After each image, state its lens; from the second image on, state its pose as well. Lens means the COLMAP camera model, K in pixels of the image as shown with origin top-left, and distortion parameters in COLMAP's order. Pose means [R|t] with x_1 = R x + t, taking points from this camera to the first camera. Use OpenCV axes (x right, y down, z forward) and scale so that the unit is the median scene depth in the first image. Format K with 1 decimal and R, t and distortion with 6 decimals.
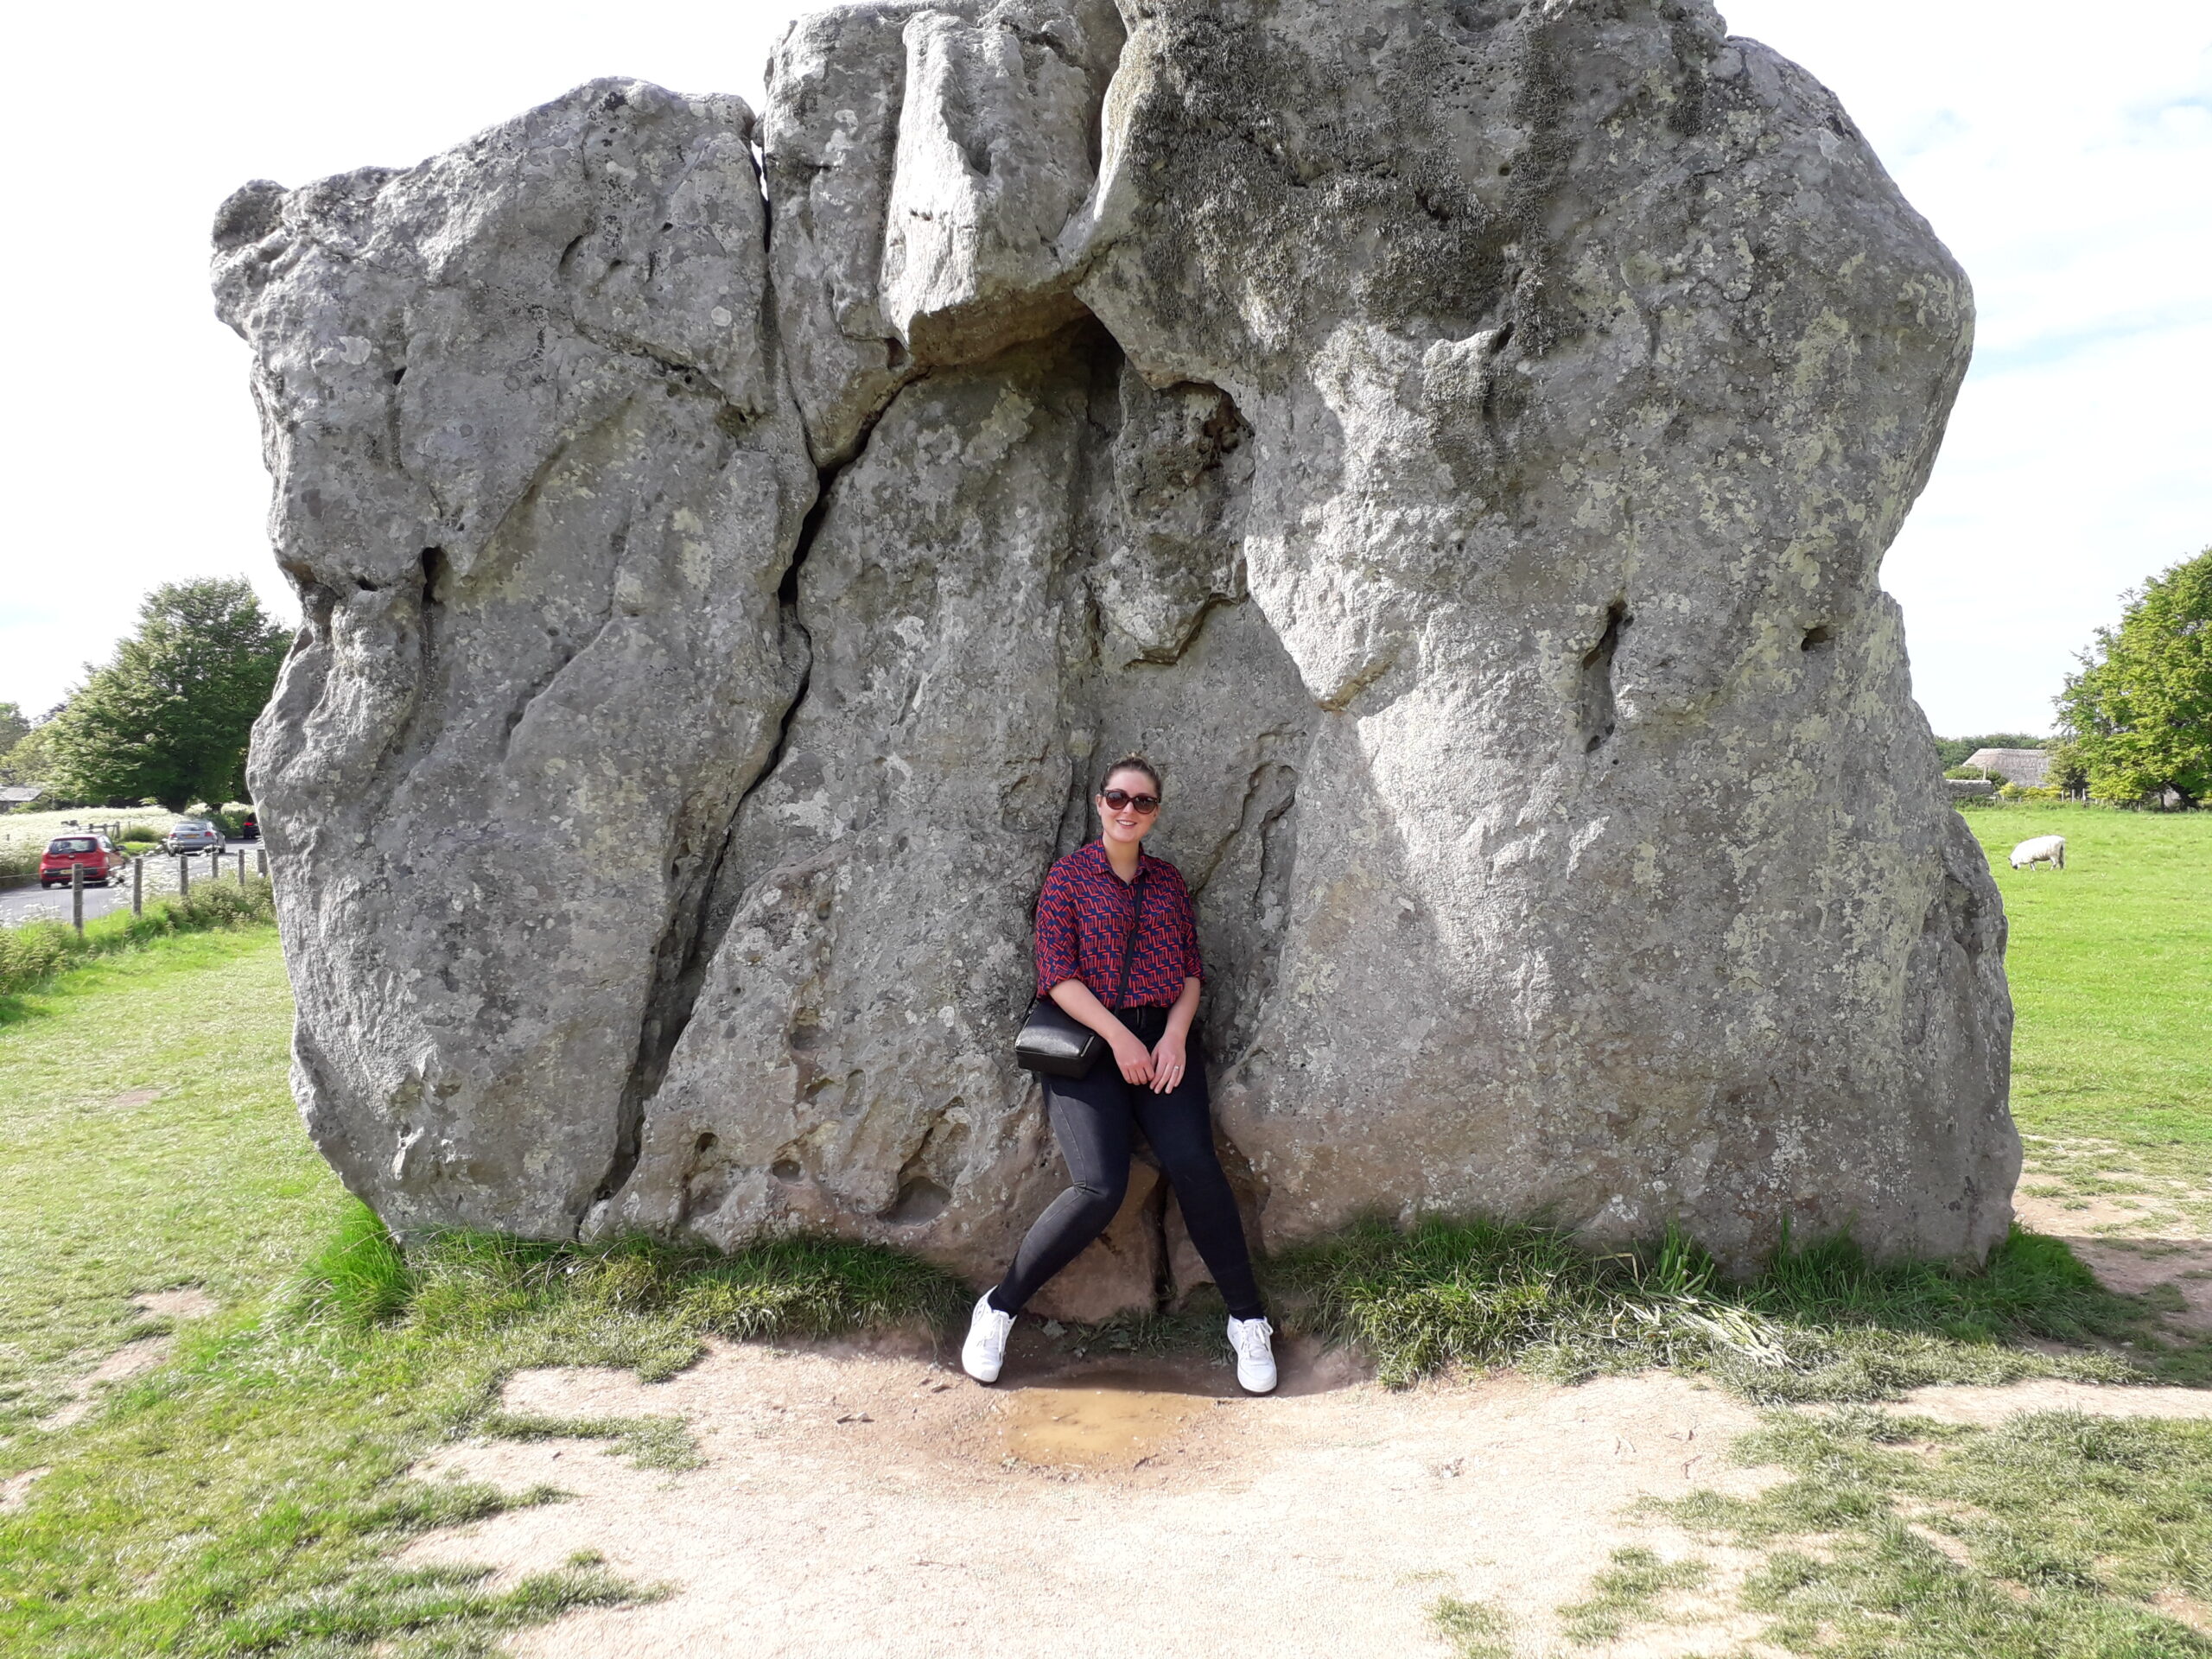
lens RADIAL K [[1917.9, 0, 1094.0], [0, 1917.9, 799.0], [0, 0, 1]] dist [0.105661, -0.234924]
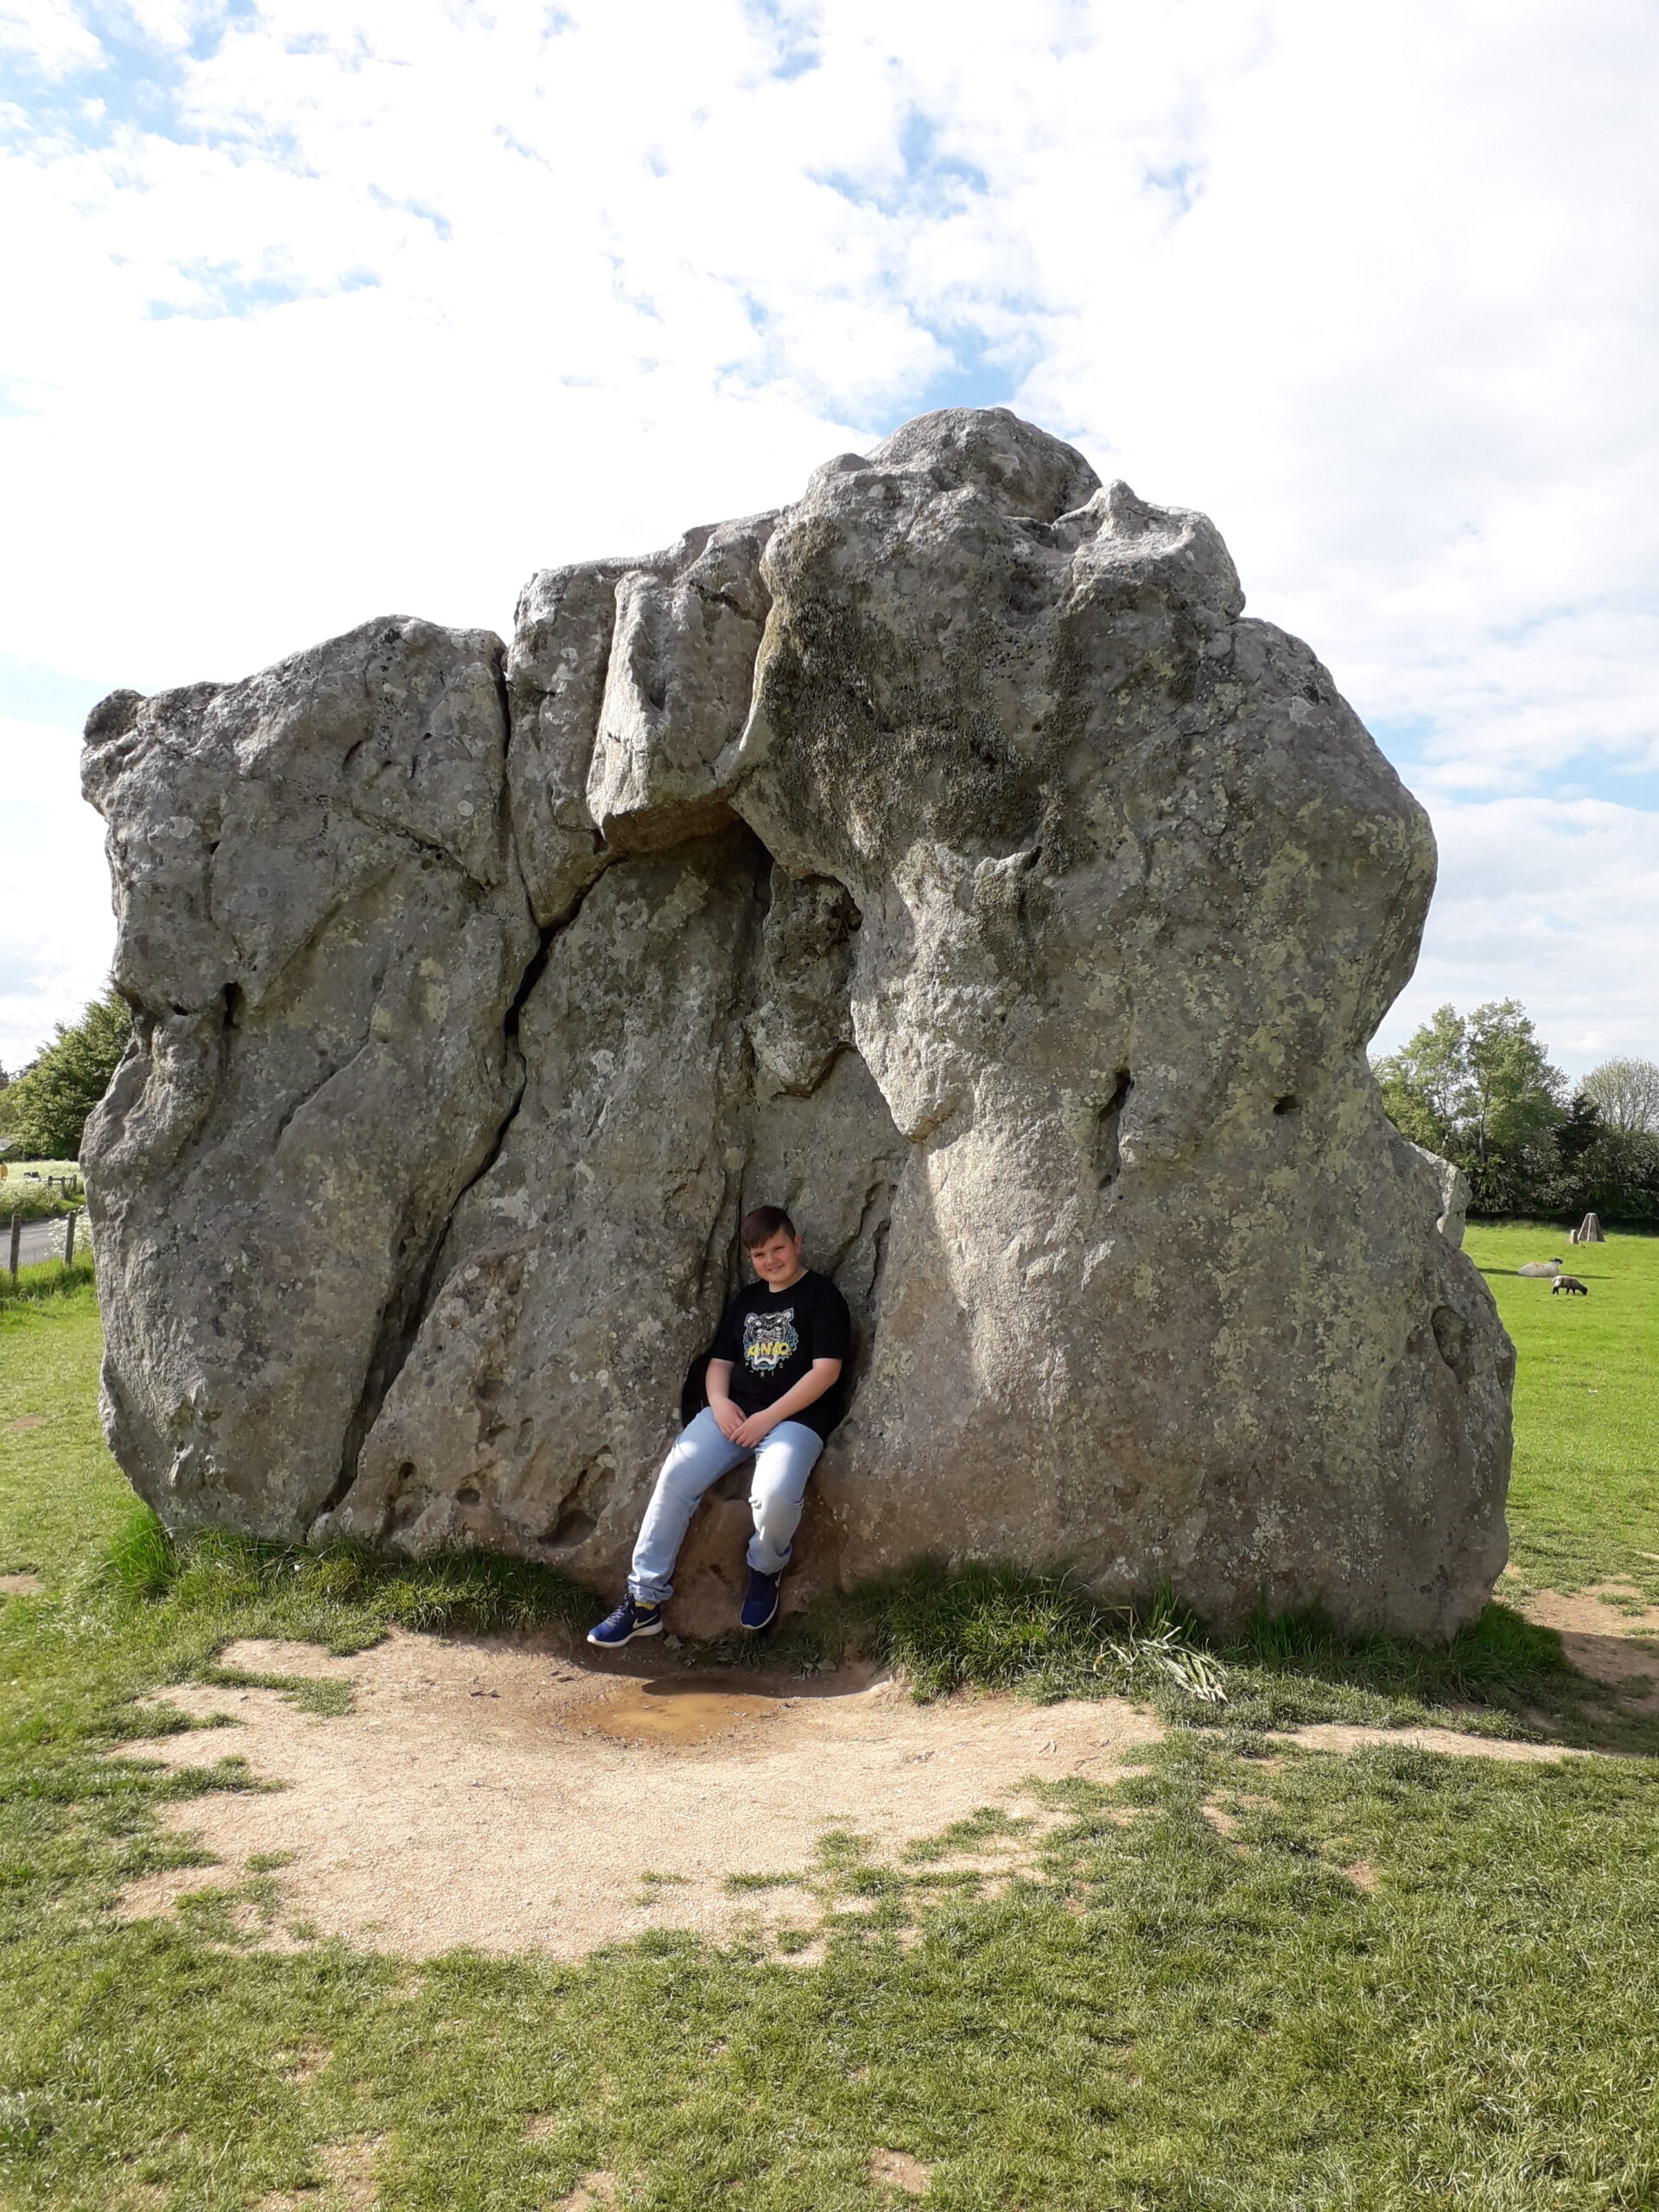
lens RADIAL K [[1917.9, 0, 807.5], [0, 1917.9, 1088.0], [0, 0, 1]] dist [0.105661, -0.234924]
pose [[0.993052, 0.040180, -0.110602, 0.180248], [-0.045960, 0.997680, -0.050220, -0.016087], [0.108327, 0.054954, 0.992595, -0.214884]]
